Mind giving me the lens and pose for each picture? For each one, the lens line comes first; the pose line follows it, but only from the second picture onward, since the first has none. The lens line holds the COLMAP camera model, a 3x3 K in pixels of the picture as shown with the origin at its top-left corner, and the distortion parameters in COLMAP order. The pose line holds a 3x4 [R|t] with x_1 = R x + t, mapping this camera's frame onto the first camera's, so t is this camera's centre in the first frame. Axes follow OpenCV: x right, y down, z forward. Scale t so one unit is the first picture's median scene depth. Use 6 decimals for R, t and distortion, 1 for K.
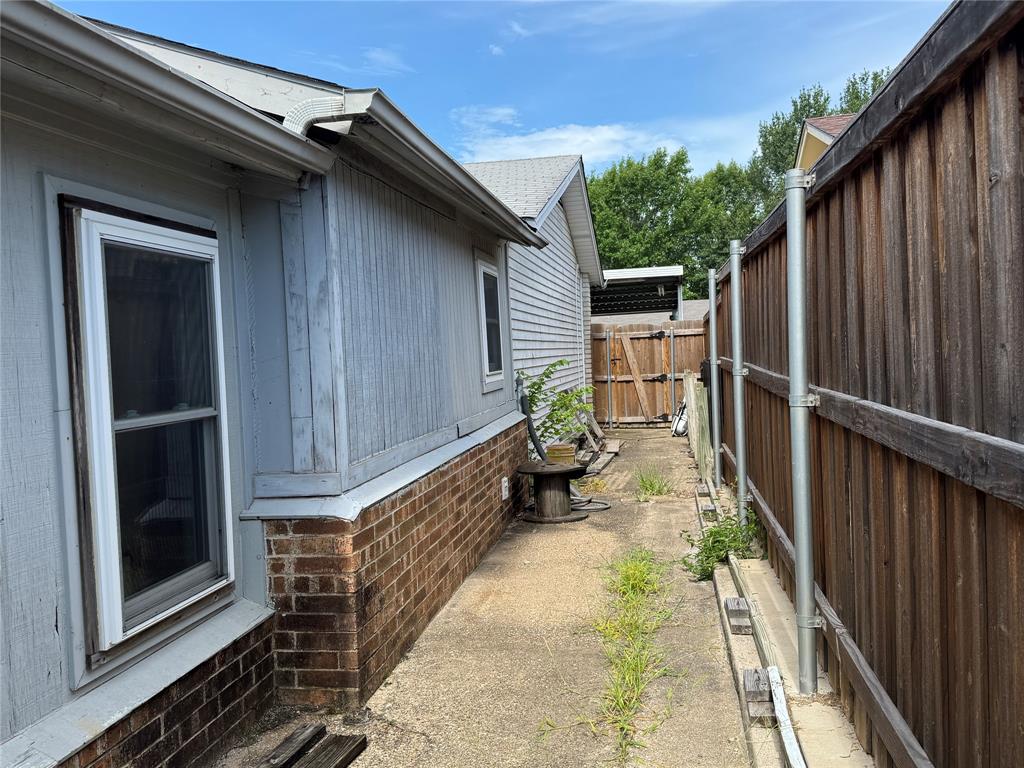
lens RADIAL K [[898.1, 0, 512.9], [0, 898.1, 384.3], [0, 0, 1]] dist [0.015401, 0.002501]
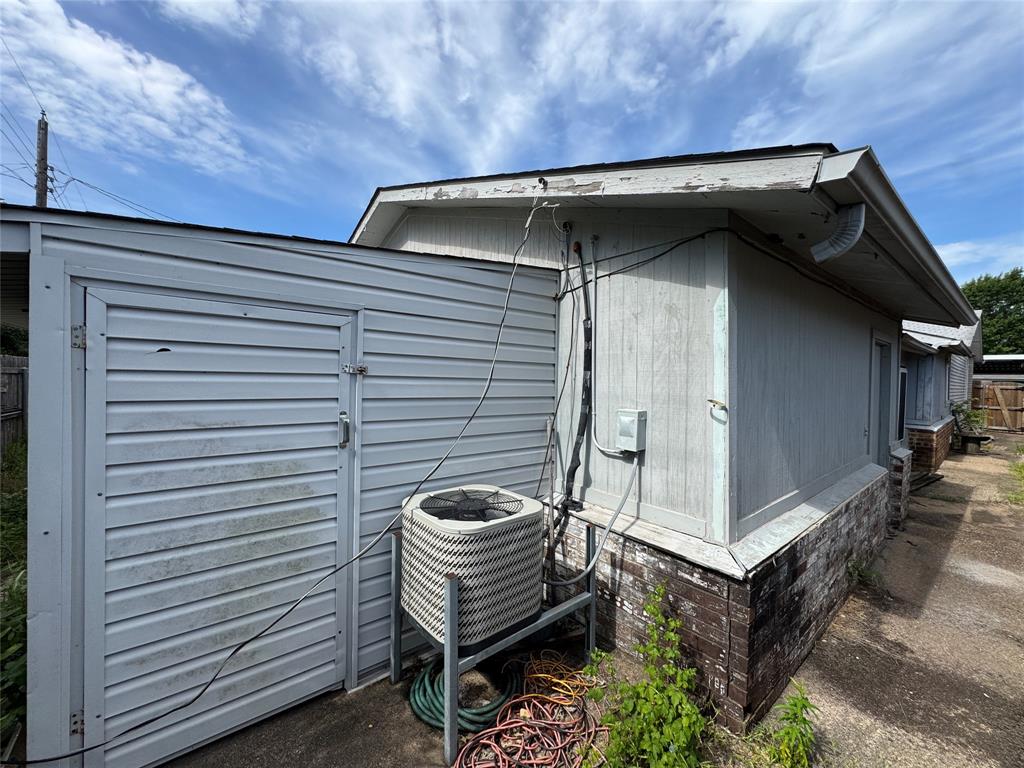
lens RADIAL K [[408.7, 0, 509.8], [0, 408.7, 382.0], [0, 0, 1]] dist [-0.002996, 0.000256]
pose [[0.753824, 0.062523, -0.654095, -0.110004], [-0.076425, 0.997049, 0.007227, 0.012969], [0.652617, 0.044541, 0.756378, -0.454179]]
